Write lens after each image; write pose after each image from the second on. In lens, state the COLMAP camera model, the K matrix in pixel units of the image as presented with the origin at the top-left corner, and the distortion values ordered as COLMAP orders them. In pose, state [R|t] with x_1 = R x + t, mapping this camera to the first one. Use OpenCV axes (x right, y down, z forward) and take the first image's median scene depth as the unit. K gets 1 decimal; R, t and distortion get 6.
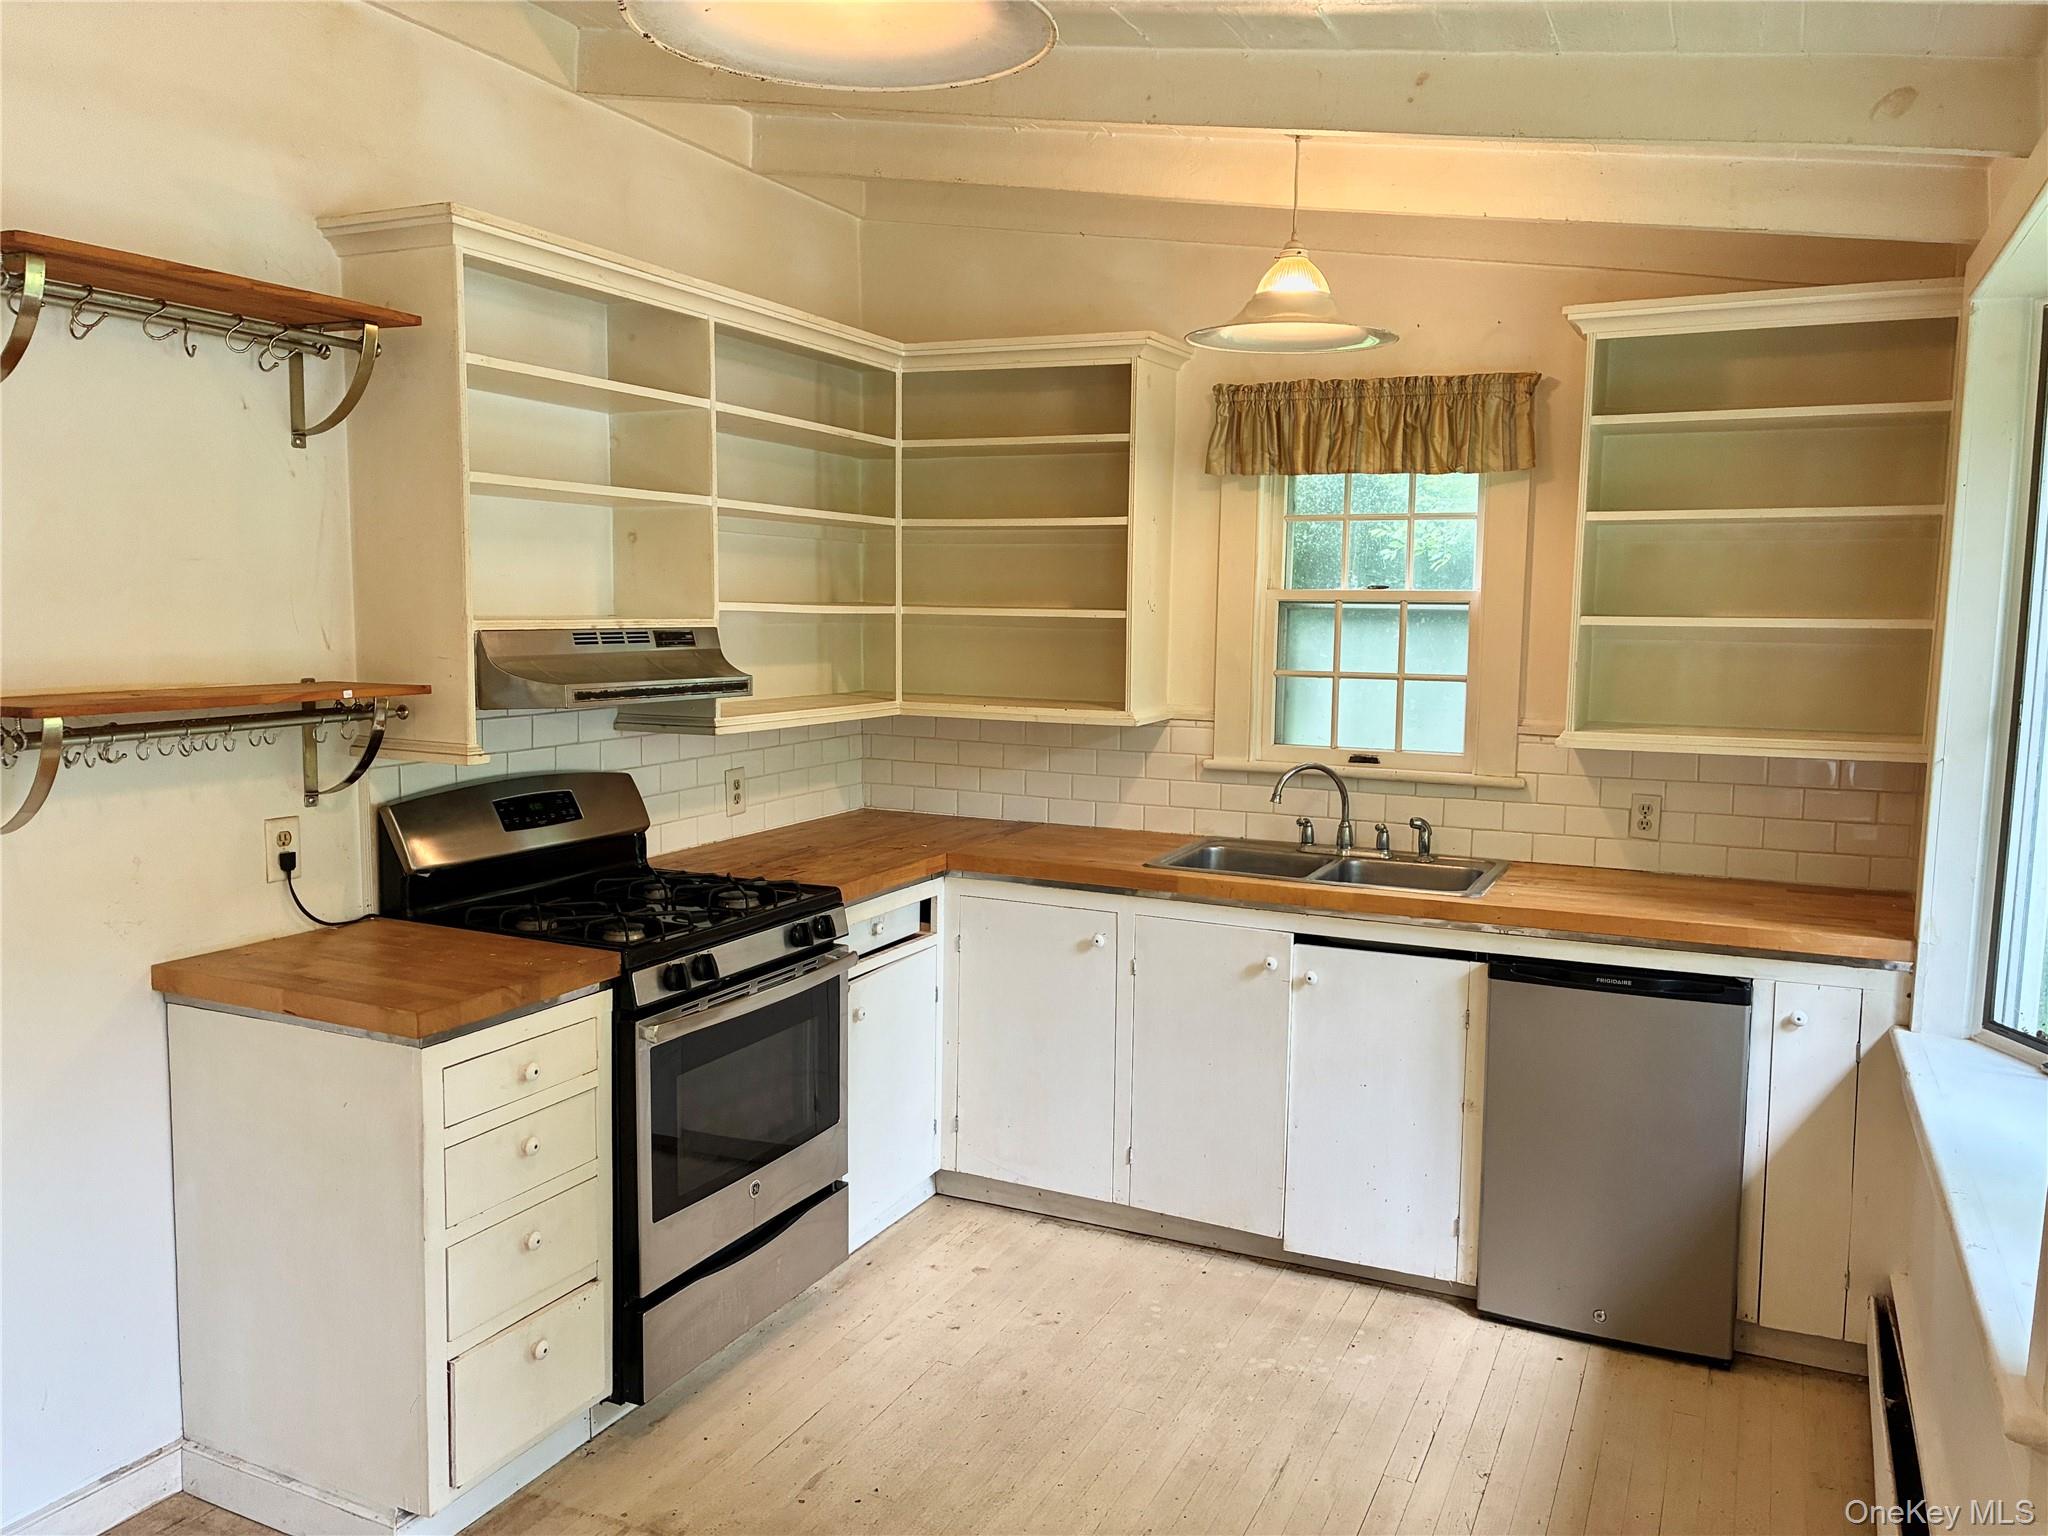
lens RADIAL K [[1546.8, 0, 1019.2], [0, 1546.8, 766.9], [0, 0, 1]] dist [0.047571, -0.060625]
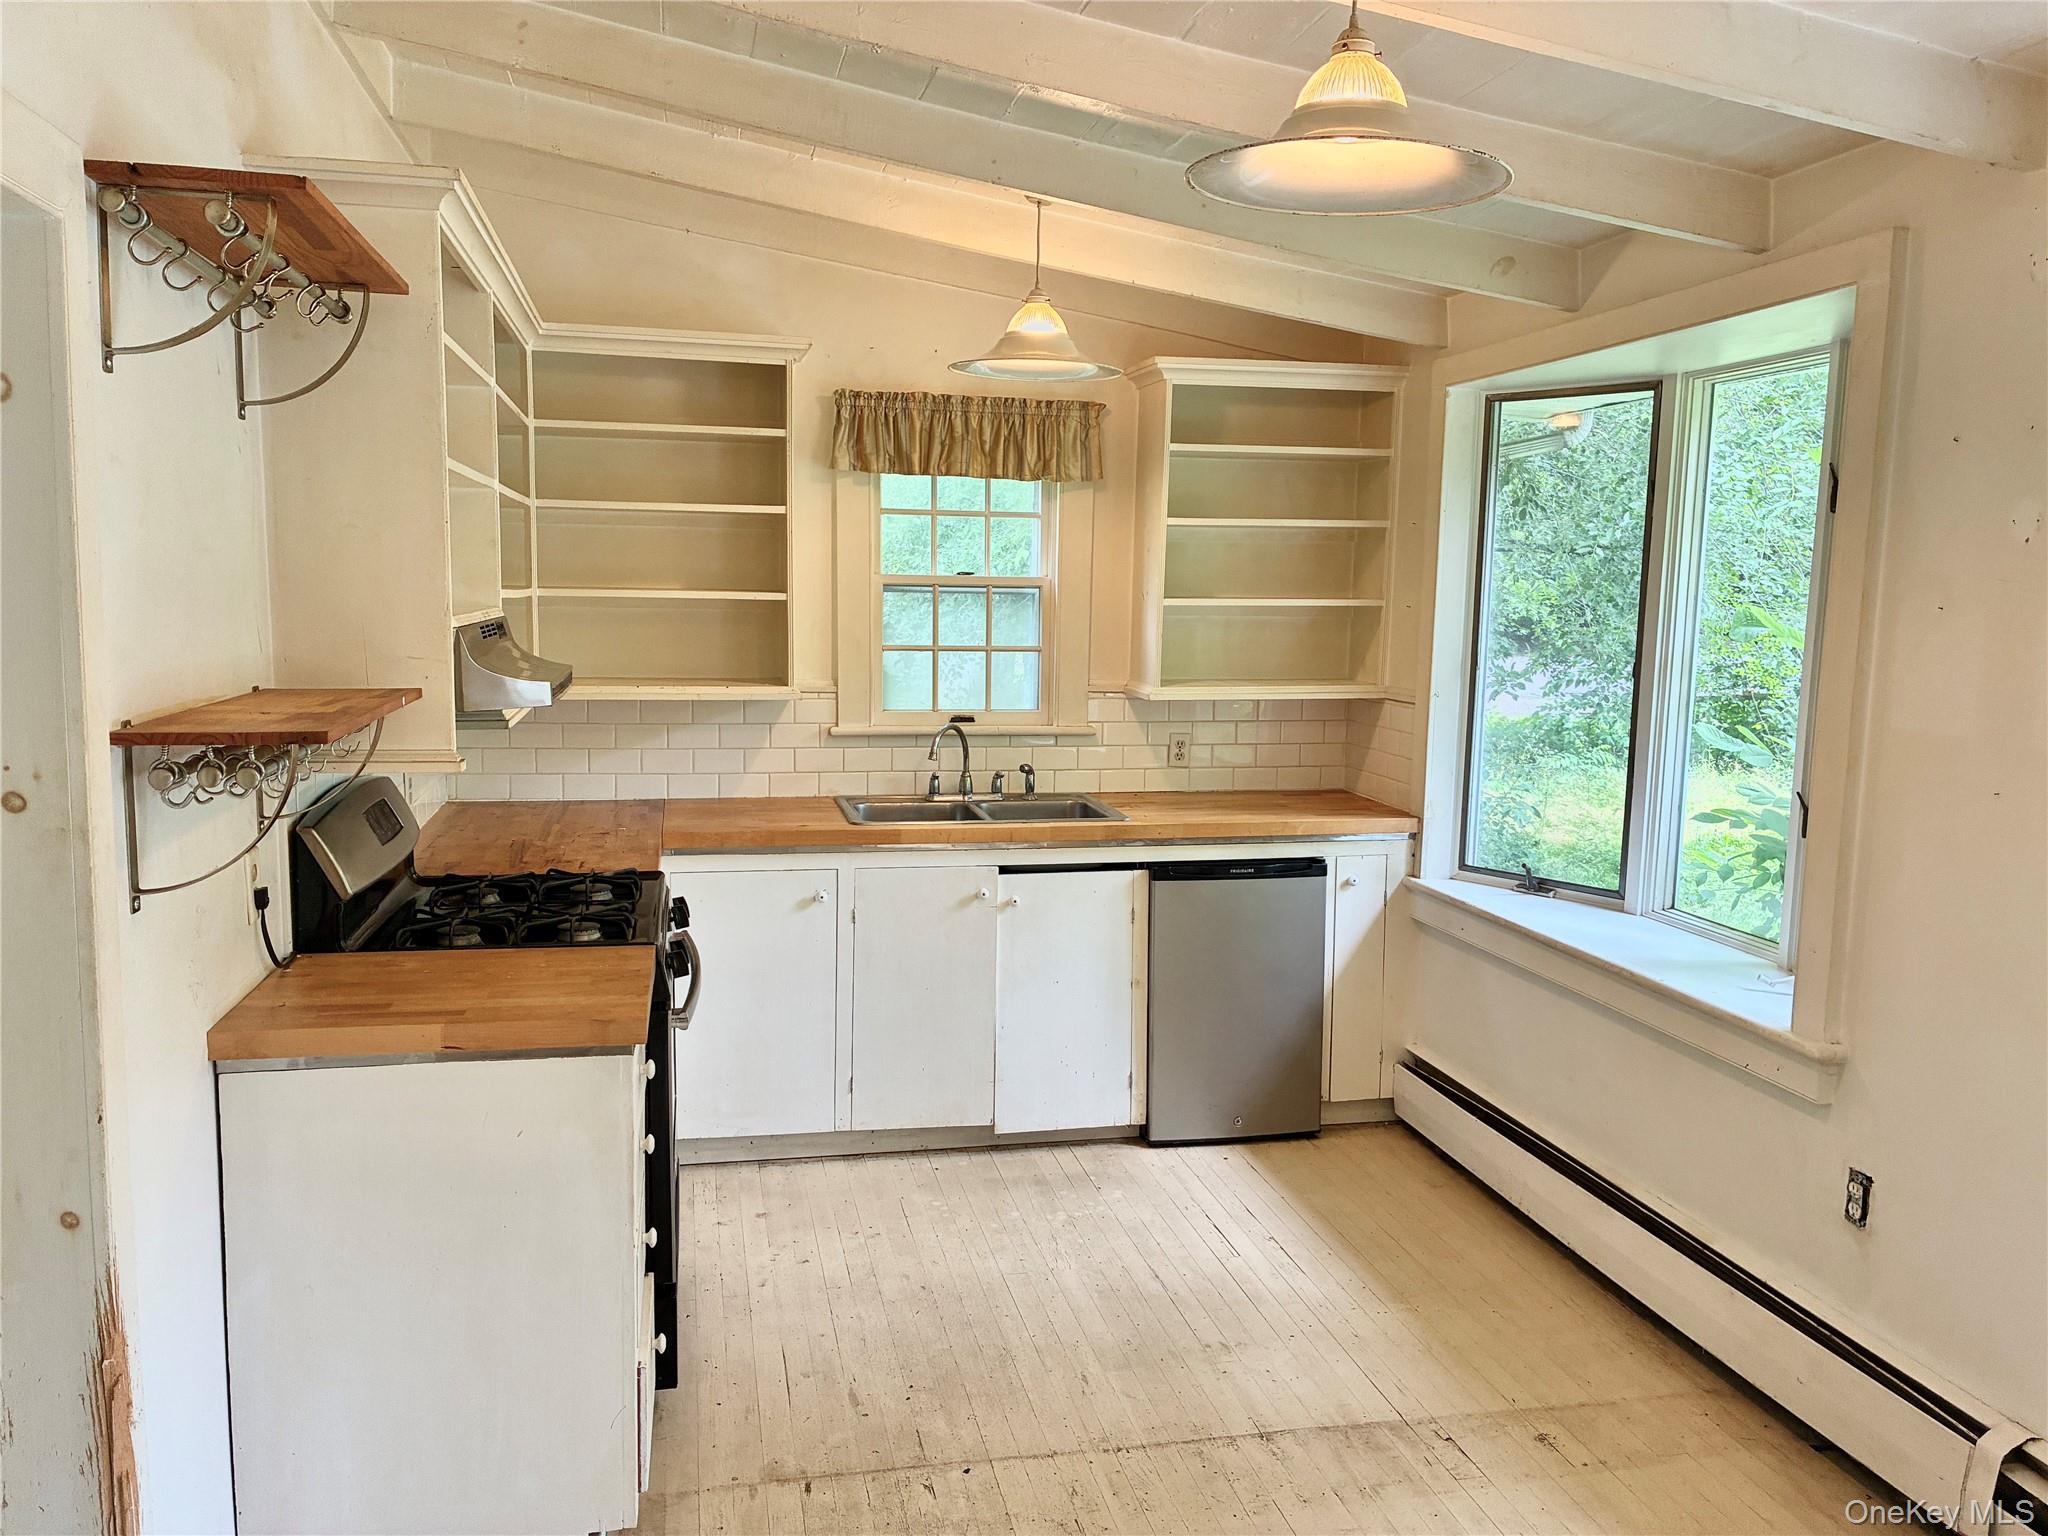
lens RADIAL K [[1546.8, 0, 1006.0], [0, 1546.8, 756.5], [0, 0, 1]] dist [0.047571, -0.060625]
pose [[0.798711, -0.068648, 0.597786, -0.499010], [0.059050, 0.997618, 0.035667, -0.017788], [-0.598811, 0.006811, 0.800862, 0.044209]]
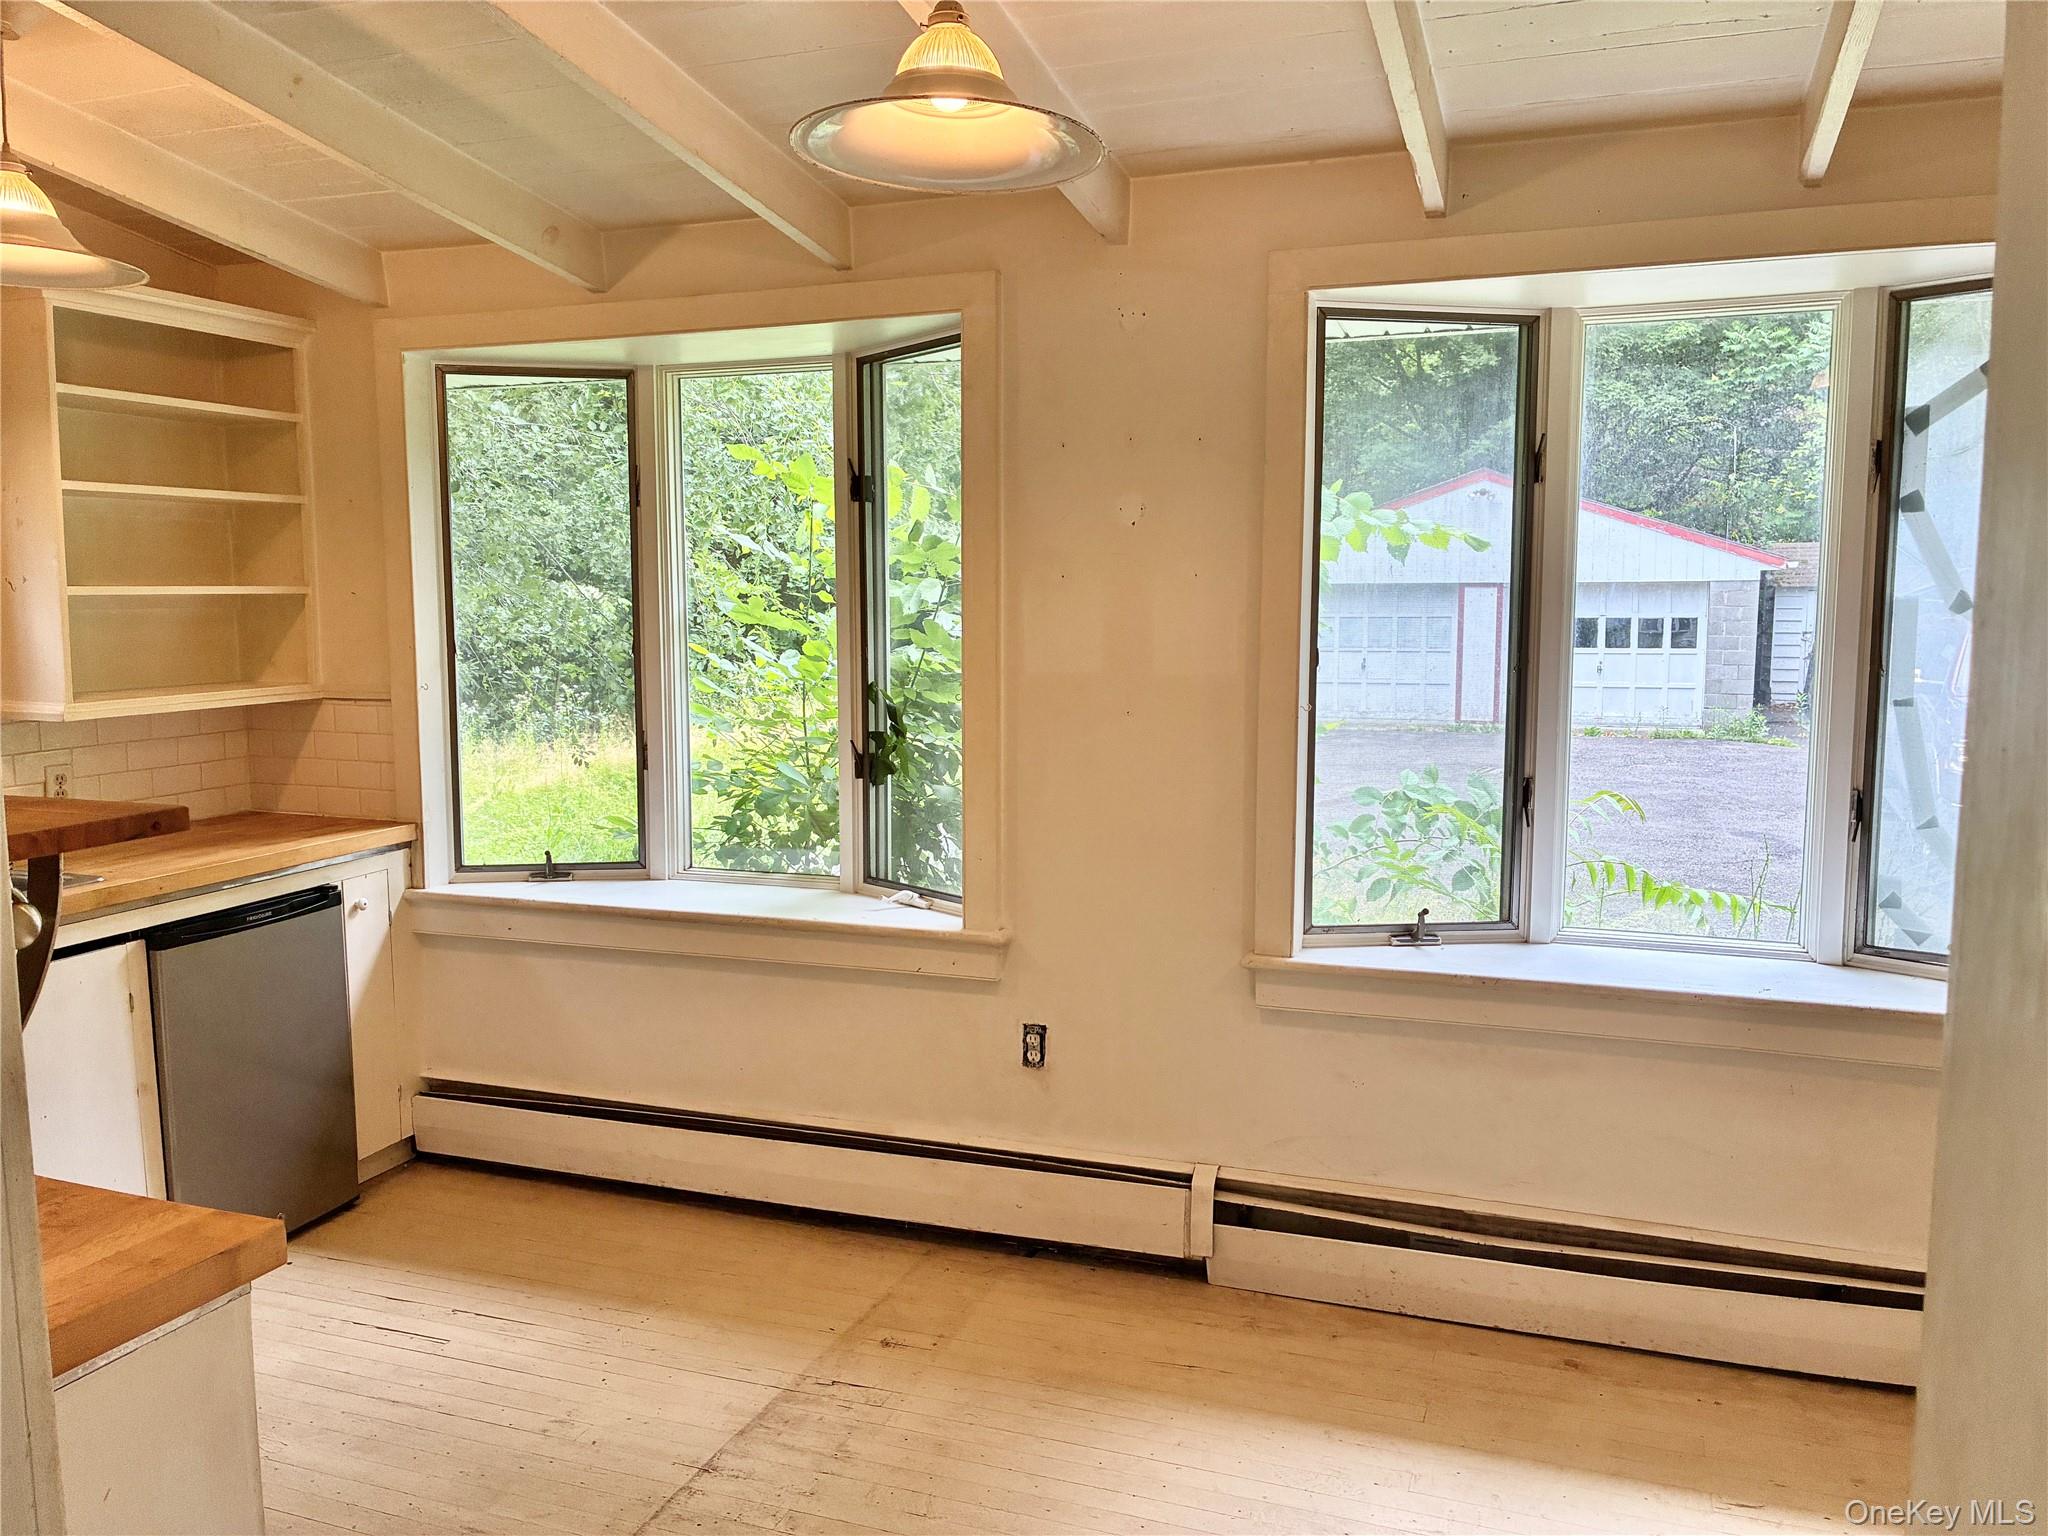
lens RADIAL K [[1546.8, 0, 1018.9], [0, 1546.8, 764.6], [0, 0, 1]] dist [0.047571, -0.060625]
pose [[-0.084569, -0.122451, 0.988865, -0.646281], [0.108272, 0.985415, 0.131284, -0.047628], [-0.990518, 0.118168, -0.070077, 0.462479]]
